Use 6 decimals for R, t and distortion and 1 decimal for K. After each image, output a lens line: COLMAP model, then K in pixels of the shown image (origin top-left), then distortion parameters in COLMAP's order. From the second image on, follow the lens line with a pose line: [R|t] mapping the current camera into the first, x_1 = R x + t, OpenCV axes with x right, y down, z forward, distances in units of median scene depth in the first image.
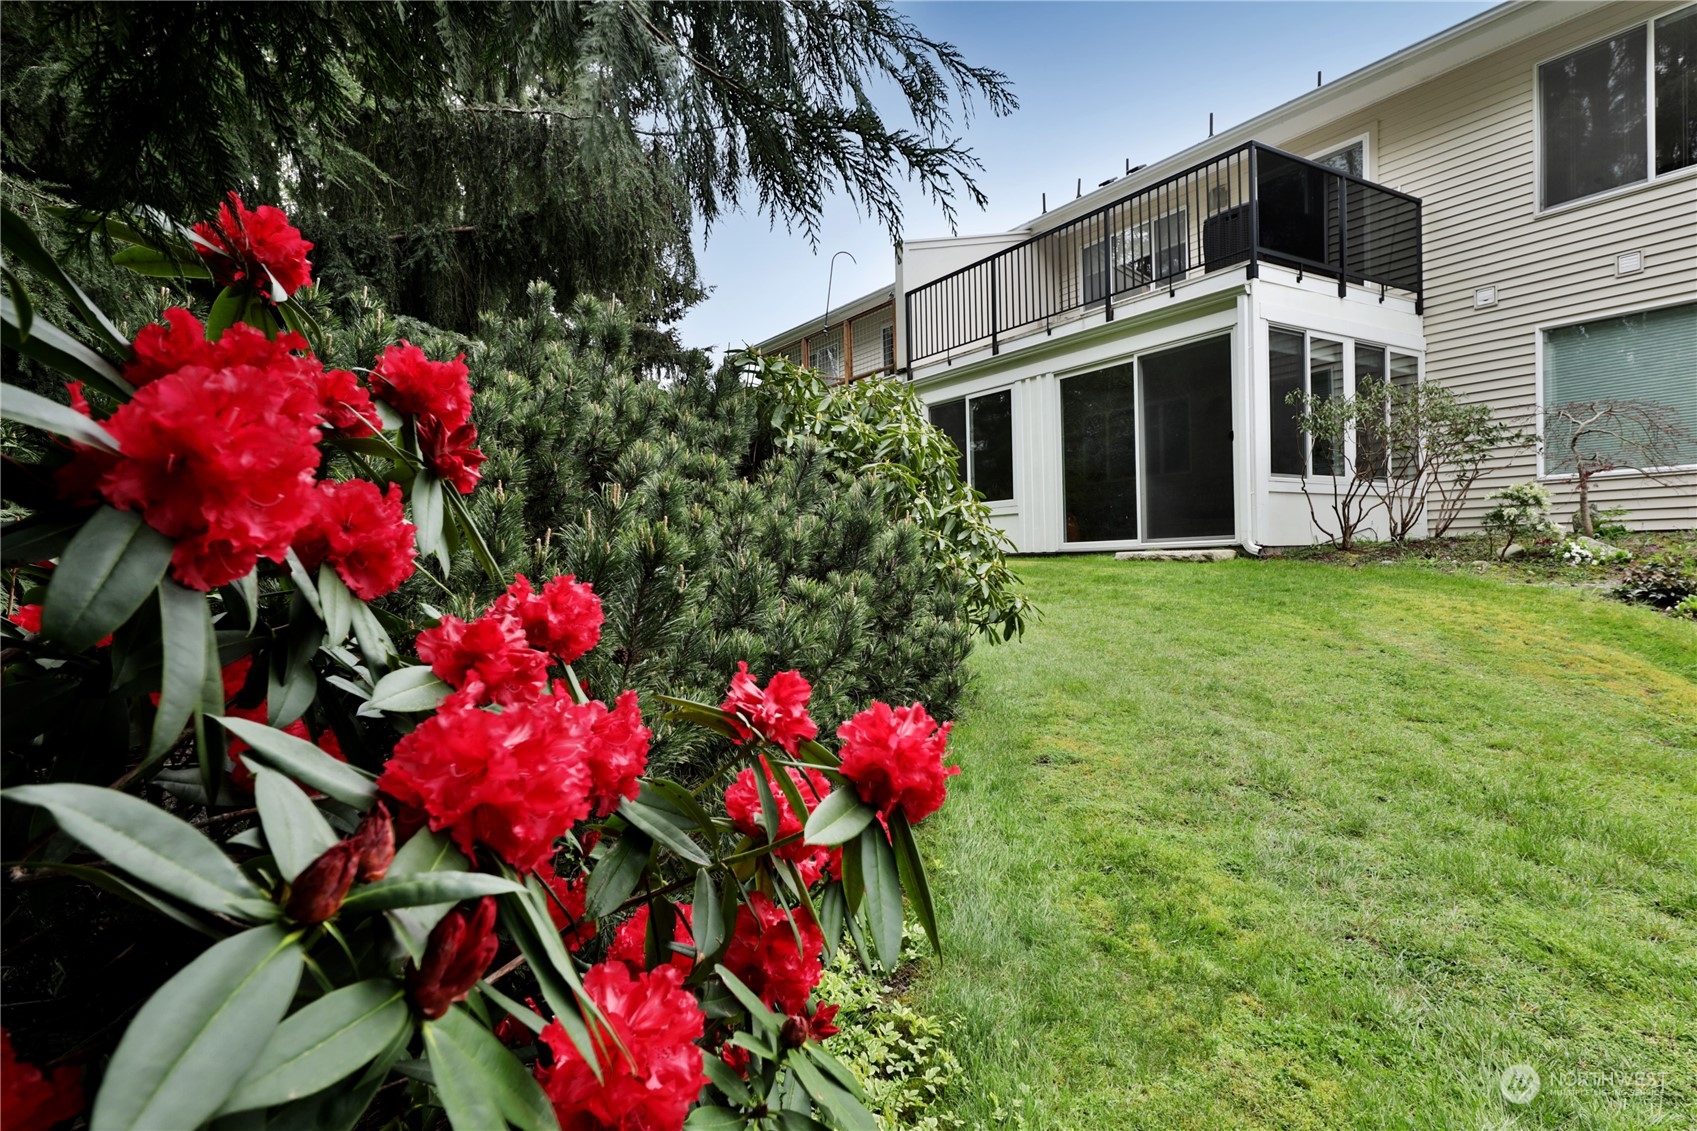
lens RADIAL K [[908.4, 0, 847.1], [0, 908.4, 568.6], [0, 0, 1]] dist [-0.005794, 0.000466]
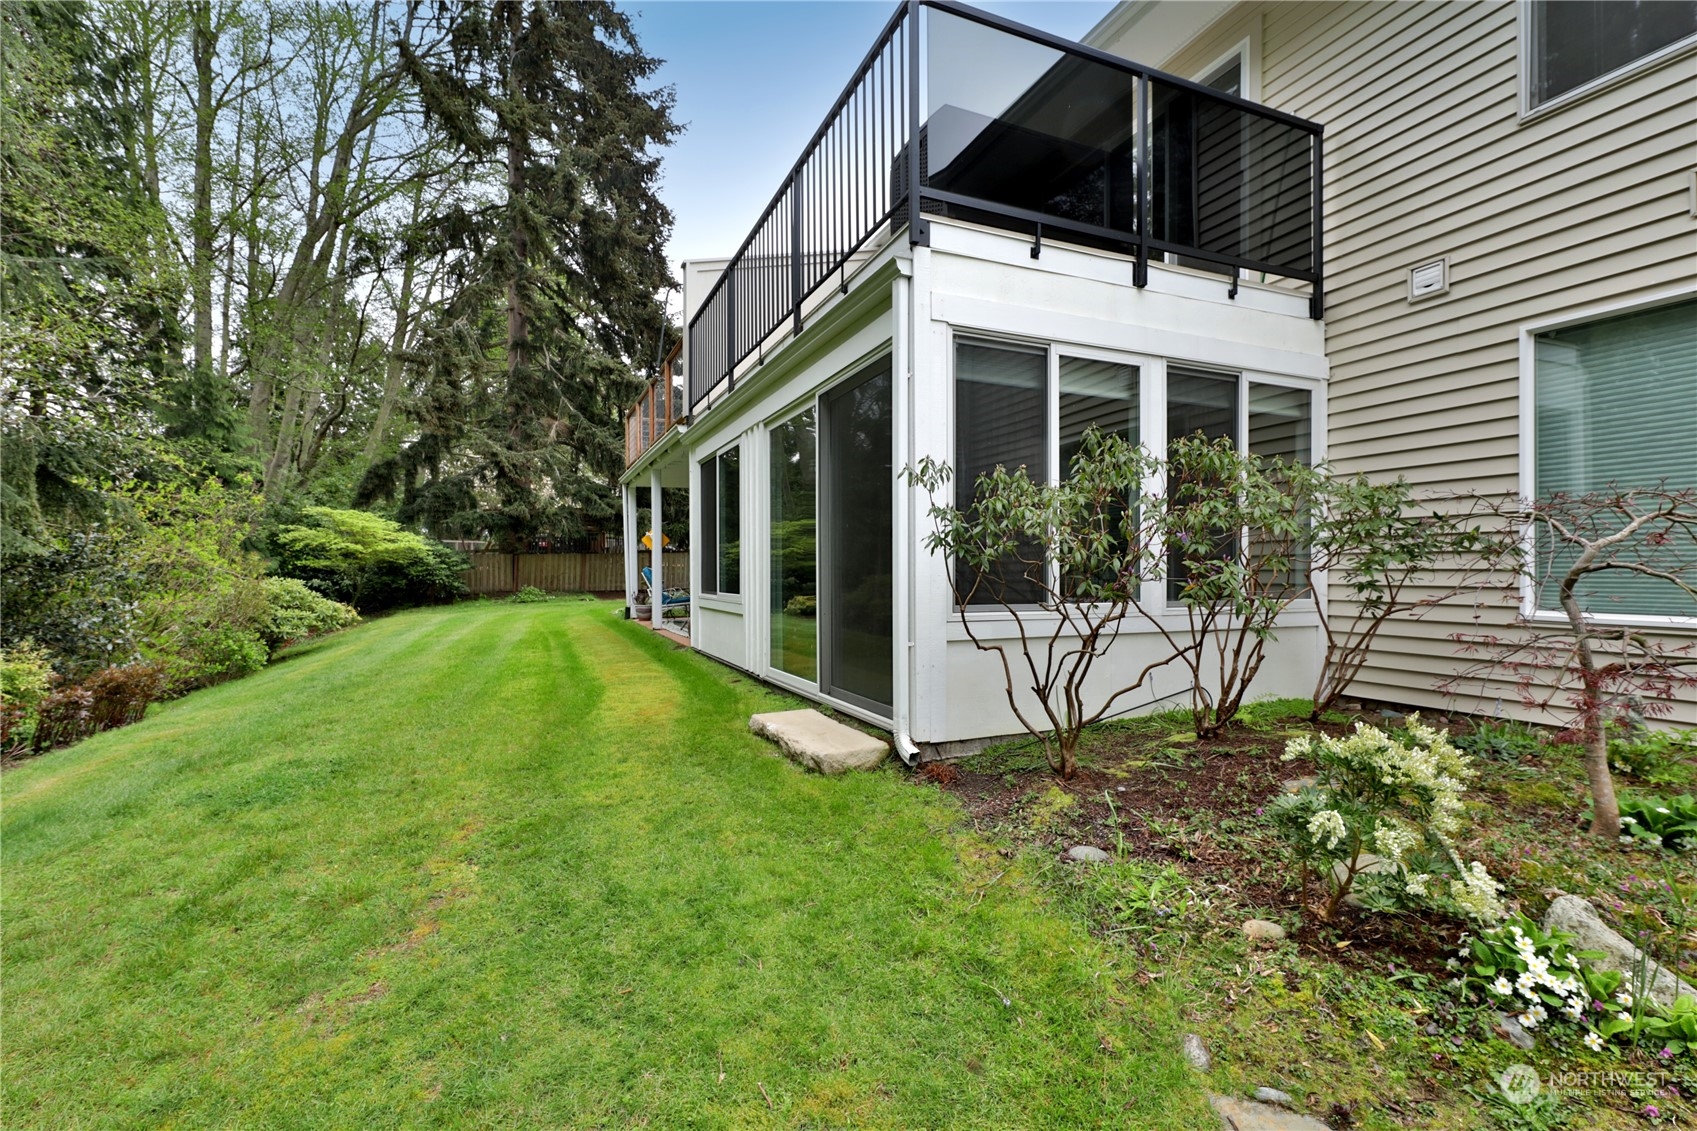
lens RADIAL K [[759.8, 0, 849.5], [0, 759.8, 566.0], [0, 0, 1]] dist [0.001135, -0.001000]
pose [[0.989519, 0.017799, -0.143303, 0.435517], [-0.020283, 0.999668, -0.015894, -0.112724], [0.142972, 0.018634, 0.989551, 0.503919]]
